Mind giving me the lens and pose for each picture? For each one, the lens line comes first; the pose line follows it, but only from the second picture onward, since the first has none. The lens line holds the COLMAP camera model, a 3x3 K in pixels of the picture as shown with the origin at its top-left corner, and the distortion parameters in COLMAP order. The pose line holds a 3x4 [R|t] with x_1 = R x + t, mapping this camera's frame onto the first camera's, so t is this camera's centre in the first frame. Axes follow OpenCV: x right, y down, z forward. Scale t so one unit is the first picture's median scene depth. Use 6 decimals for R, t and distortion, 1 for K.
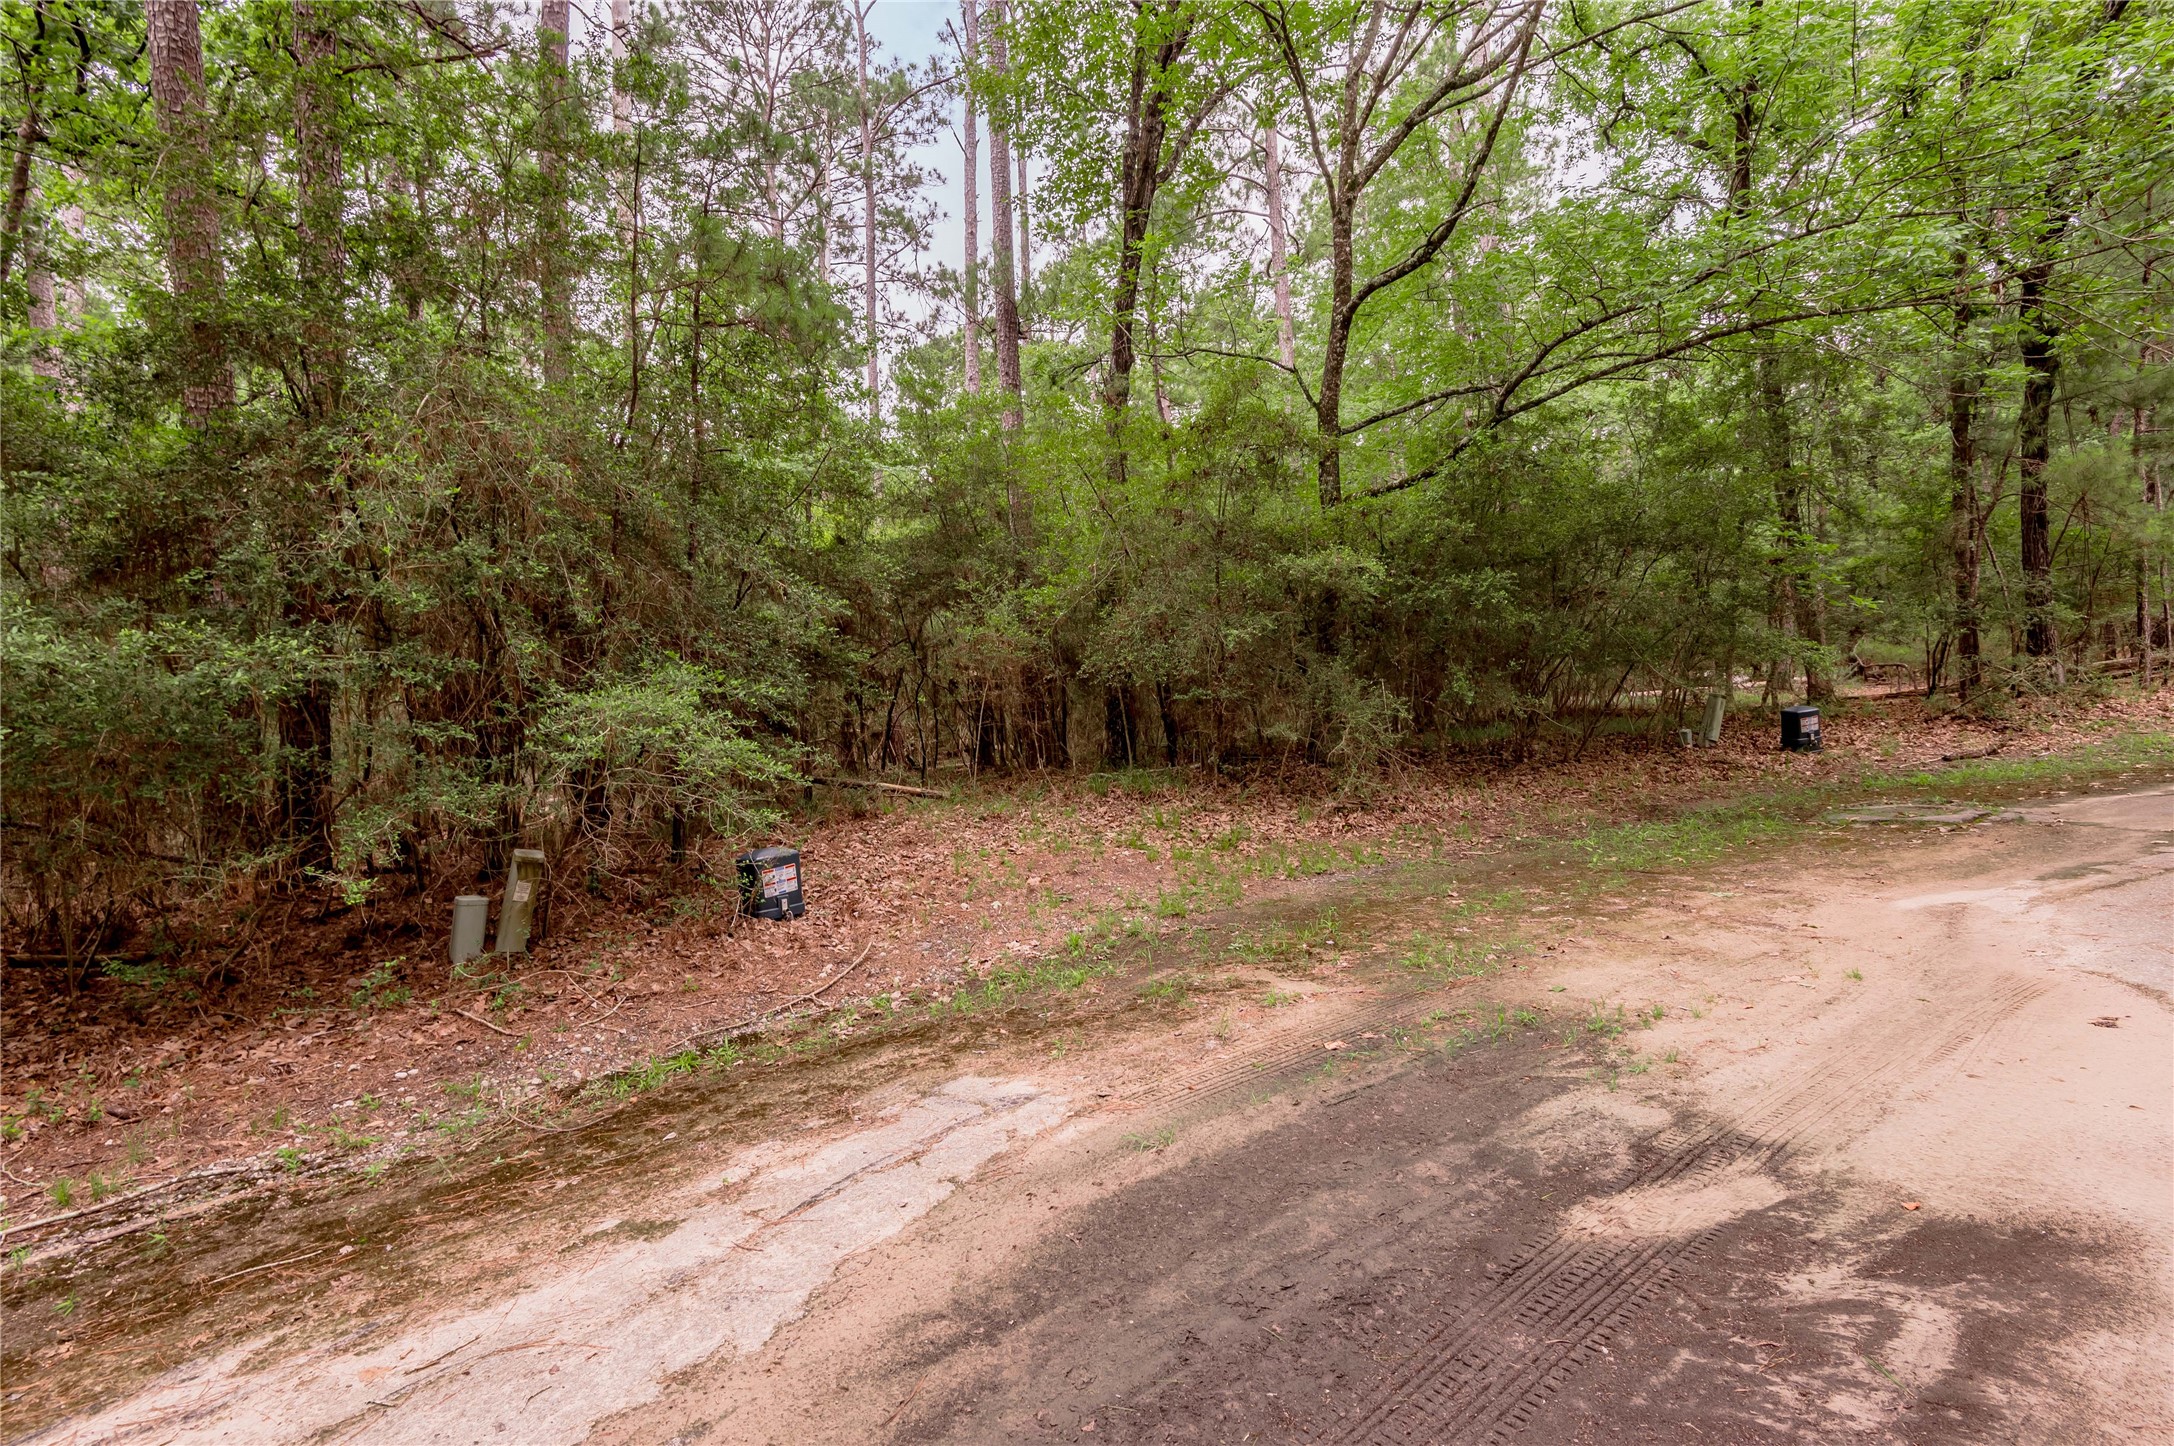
lens RADIAL K [[1023.1, 0, 1087.0], [0, 1023.1, 723.0], [0, 0, 1]] dist [0.000519, -0.000861]
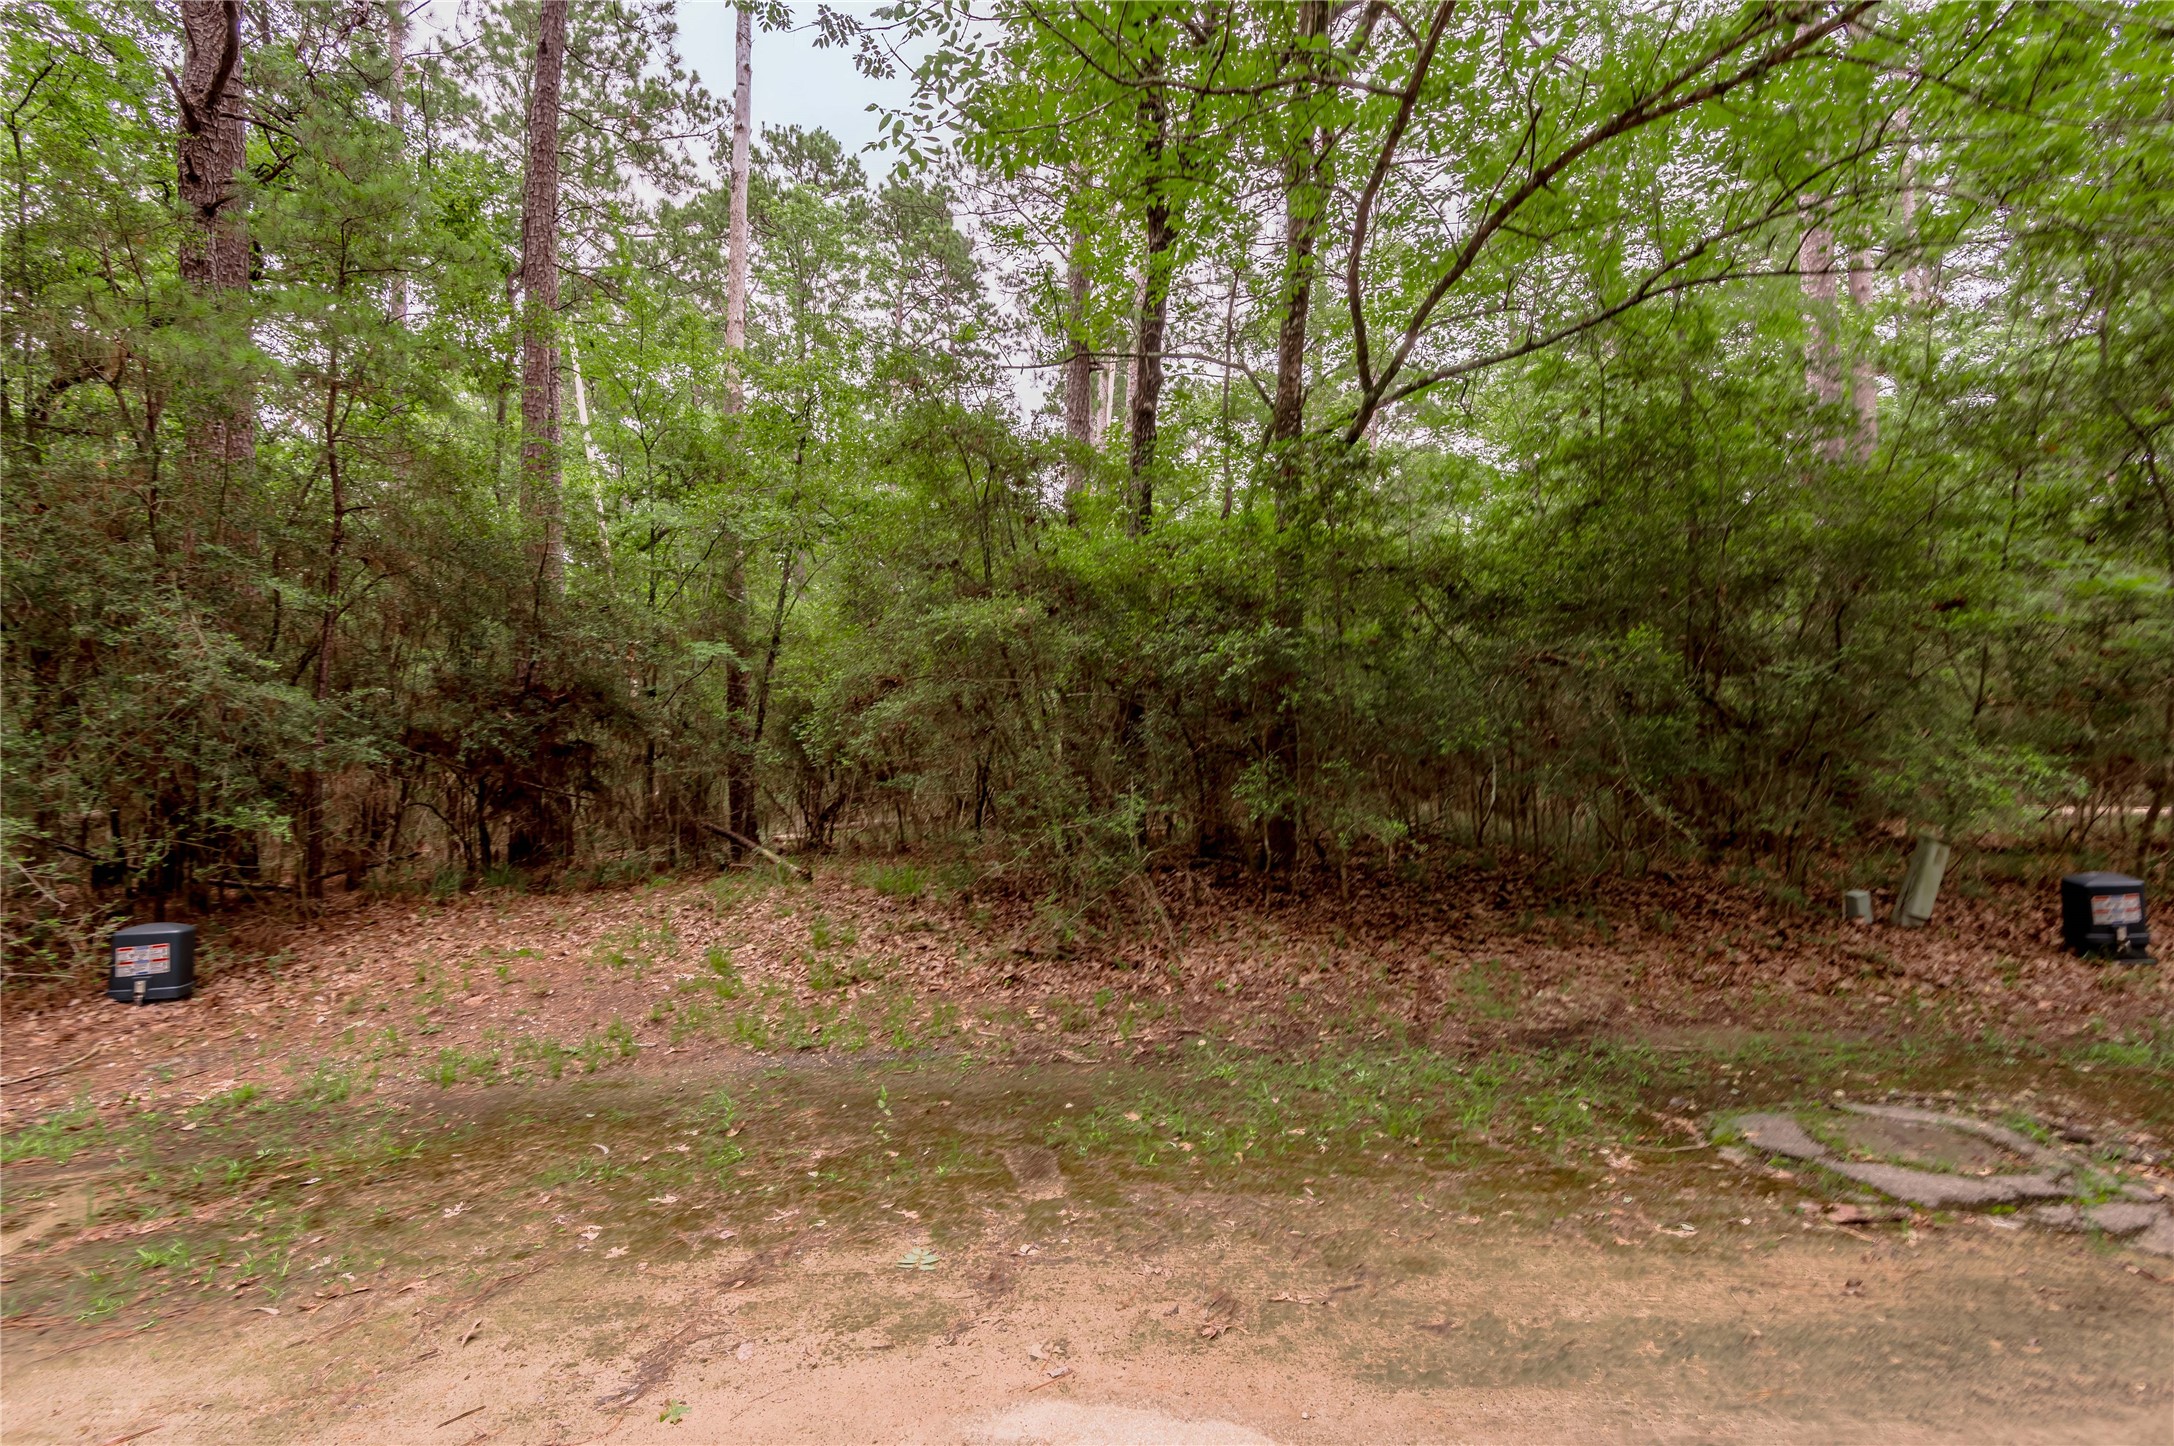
lens RADIAL K [[1012.7, 0, 1087.0], [0, 1012.7, 723.0], [0, 0, 1]] dist [0.002263, -0.001398]
pose [[0.892380, 0.039426, -0.449559, 0.478286], [-0.061701, 0.997481, -0.034998, -0.045216], [0.447047, 0.058970, 0.892565, 0.297923]]
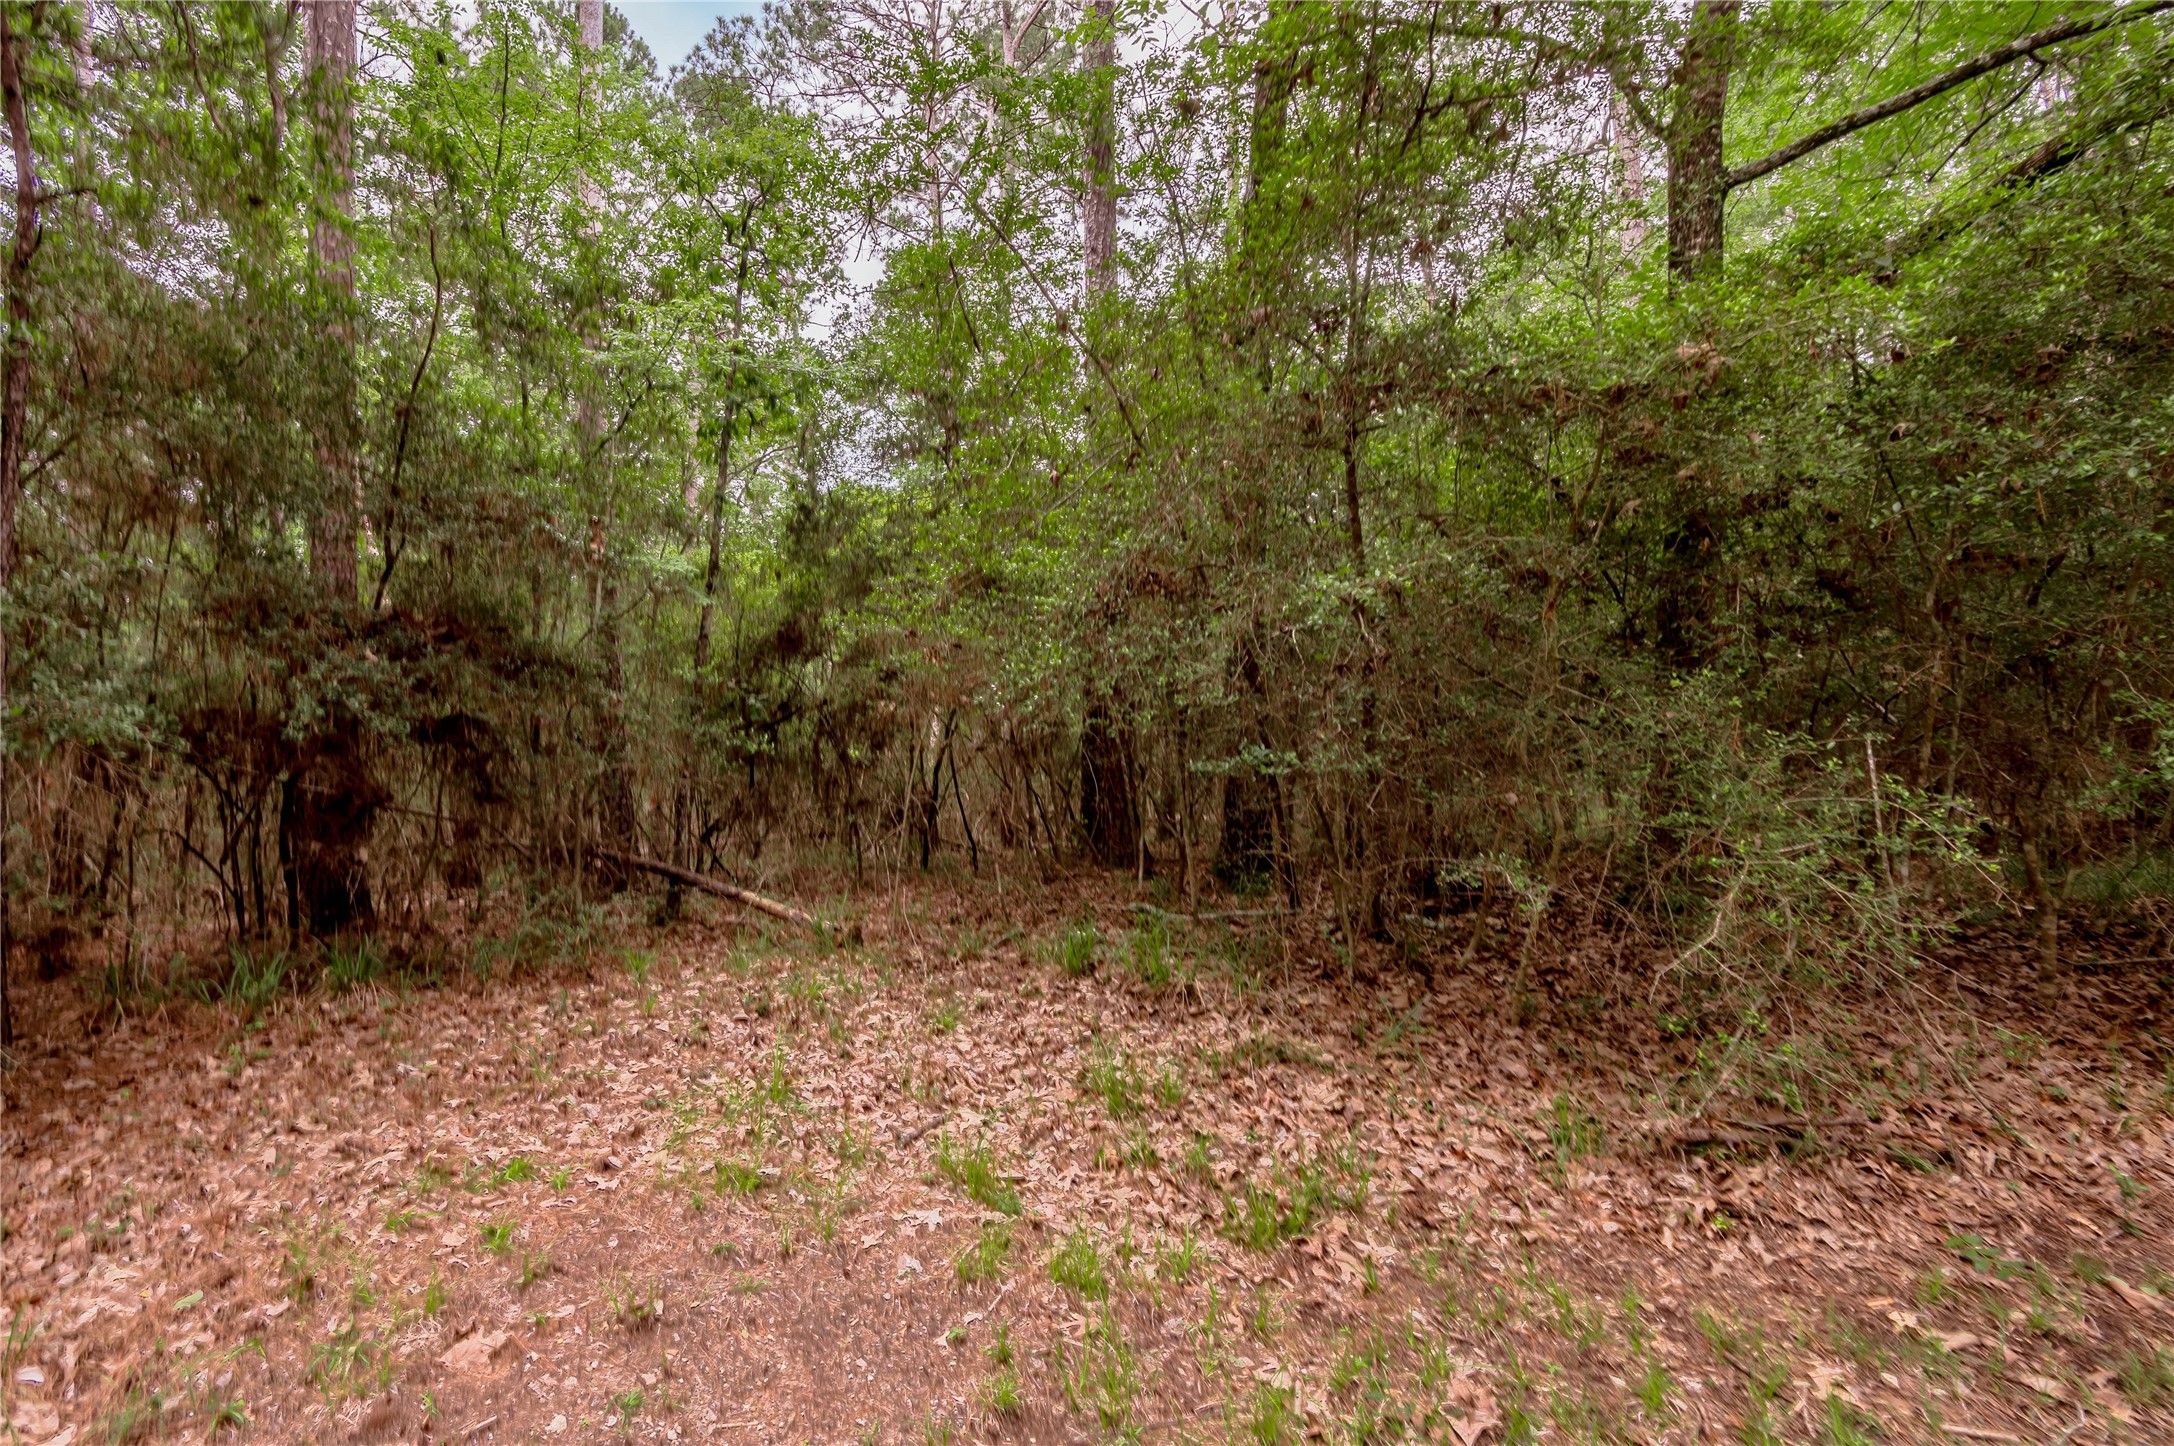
lens RADIAL K [[1070.8, 0, 899.1], [0, 1070.8, 754.1], [0, 0, 1]] dist [-0.001073, -0.000273]
pose [[0.916554, 0.035130, -0.398365, 0.120488], [-0.044502, 0.998907, -0.014300, -0.016464], [0.397427, 0.030835, 0.917116, 0.474775]]
